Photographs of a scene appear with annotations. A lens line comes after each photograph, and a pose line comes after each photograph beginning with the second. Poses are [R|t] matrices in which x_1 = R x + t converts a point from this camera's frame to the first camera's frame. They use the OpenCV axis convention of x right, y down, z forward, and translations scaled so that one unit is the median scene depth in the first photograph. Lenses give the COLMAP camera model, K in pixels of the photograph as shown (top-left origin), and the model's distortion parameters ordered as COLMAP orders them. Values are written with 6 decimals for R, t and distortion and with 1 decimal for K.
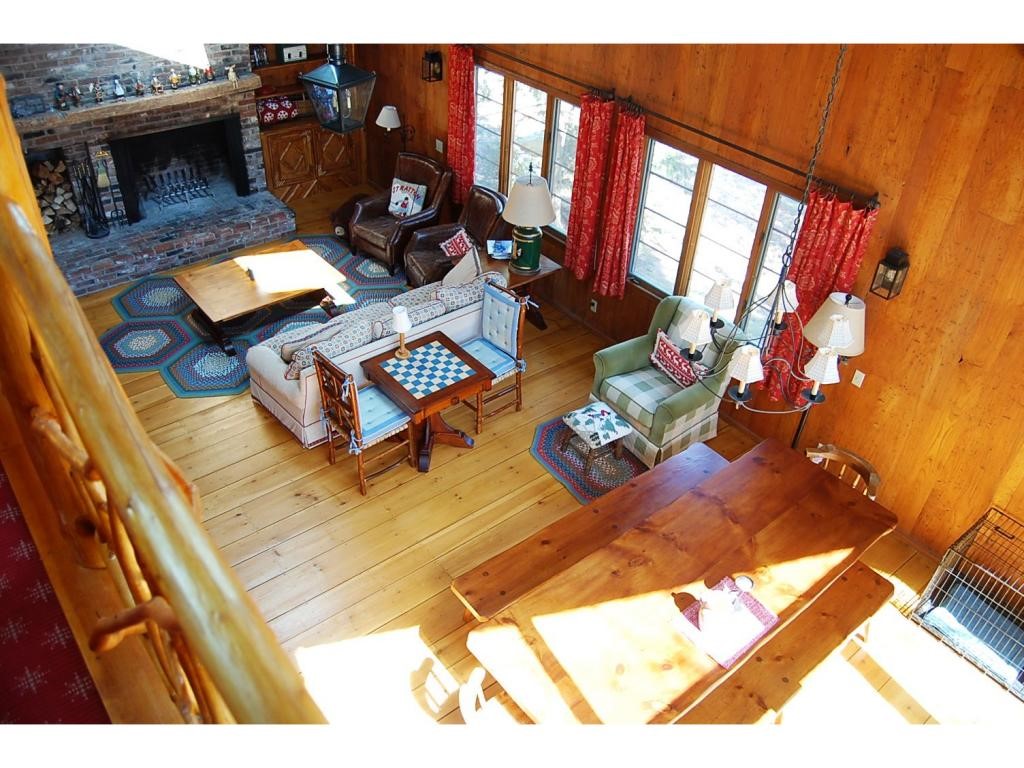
lens RADIAL K [[813.2, 0, 509.4], [0, 813.2, 386.5], [0, 0, 1]] dist [-0.017893, 0.019417]
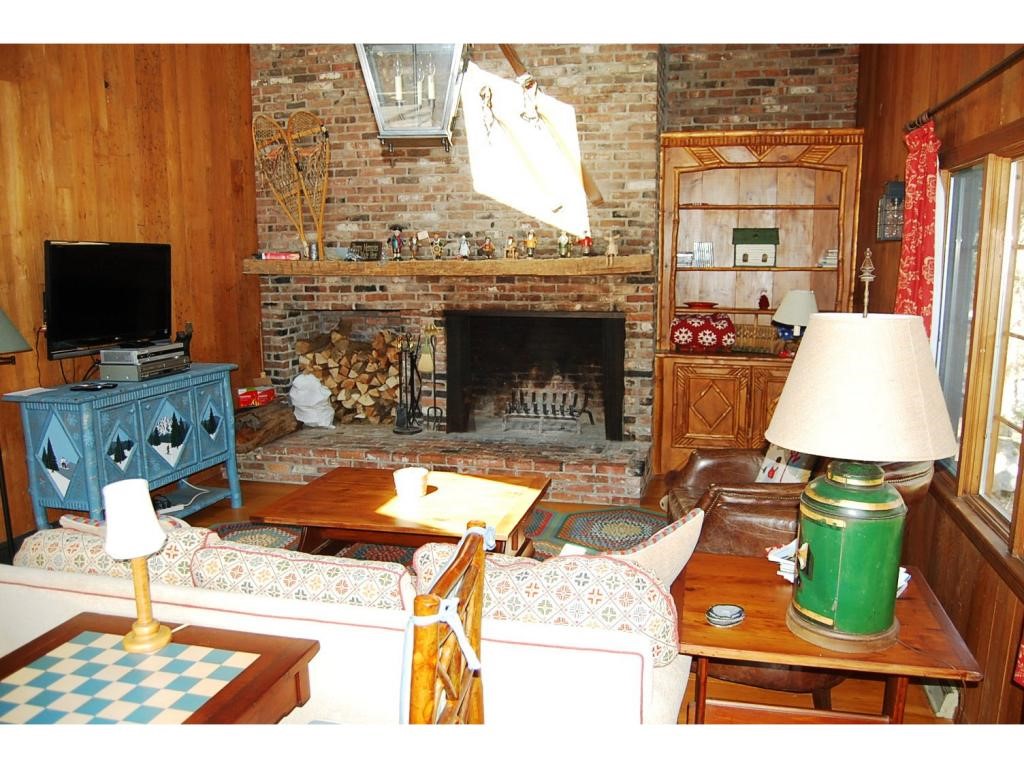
lens RADIAL K [[813.2, 0, 517.1], [0, 813.2, 382.4], [0, 0, 1]] dist [-0.017893, 0.019417]
pose [[0.607370, 0.090071, -0.789297, 0.152402], [-0.456908, 0.852381, -0.254325, -0.083877], [0.649874, 0.515105, 0.558865, 0.636336]]
